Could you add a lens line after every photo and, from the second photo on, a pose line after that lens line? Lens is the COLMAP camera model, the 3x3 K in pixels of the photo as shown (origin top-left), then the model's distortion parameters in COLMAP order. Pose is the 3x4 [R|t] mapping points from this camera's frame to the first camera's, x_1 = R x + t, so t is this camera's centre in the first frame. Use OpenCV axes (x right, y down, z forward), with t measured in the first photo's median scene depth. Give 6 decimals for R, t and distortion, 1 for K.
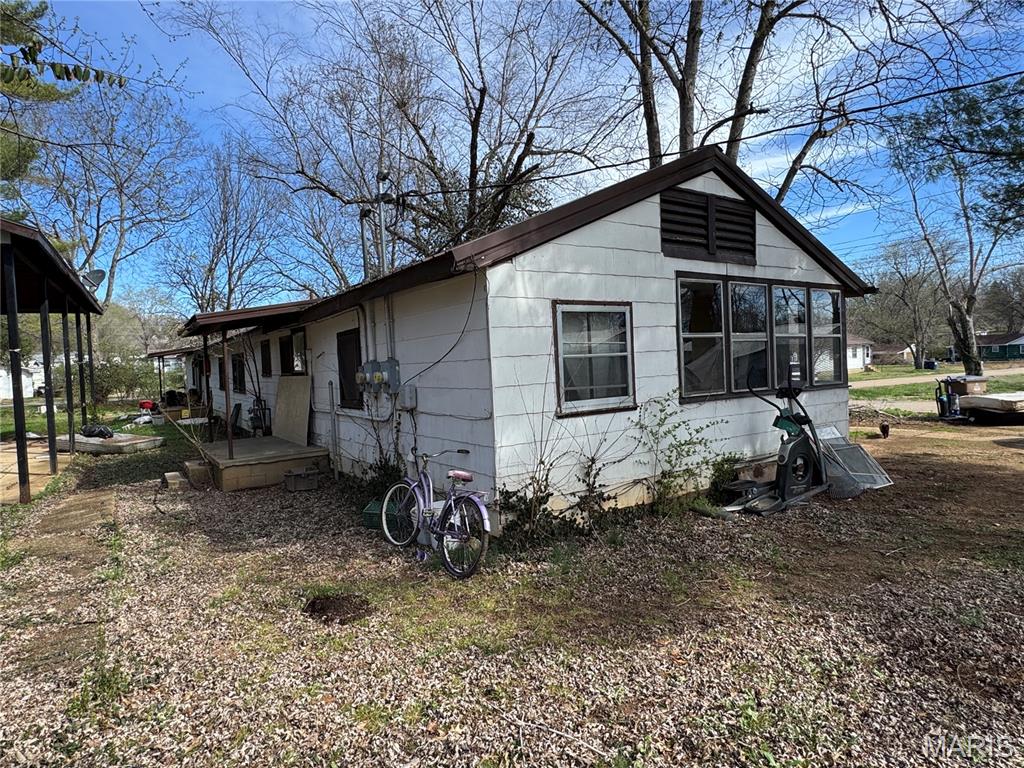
lens RADIAL K [[576.6, 0, 512.0], [0, 576.6, 384.0], [0, 0, 1]] dist [-0.000571, 0.000150]
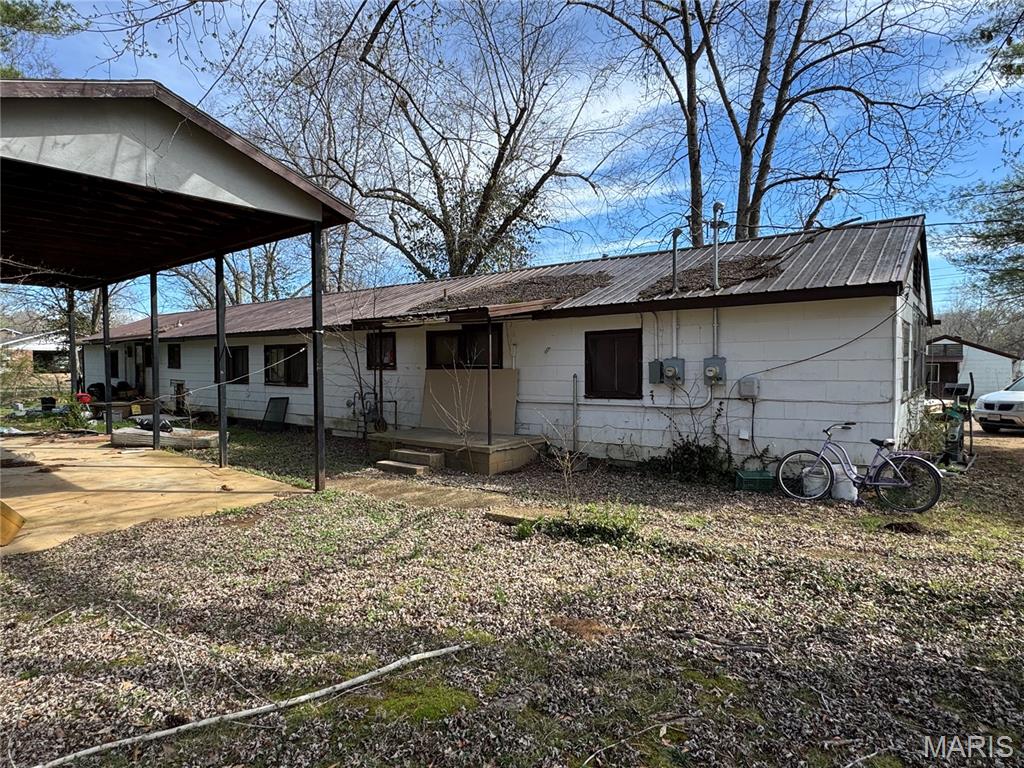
lens RADIAL K [[576.6, 0, 512.0], [0, 576.6, 384.0], [0, 0, 1]] dist [-0.000571, 0.000150]
pose [[0.950607, 0.025541, 0.309344, -0.778584], [-0.022770, 0.999662, -0.012565, 0.030327], [-0.309560, 0.004901, 0.950867, -0.022588]]
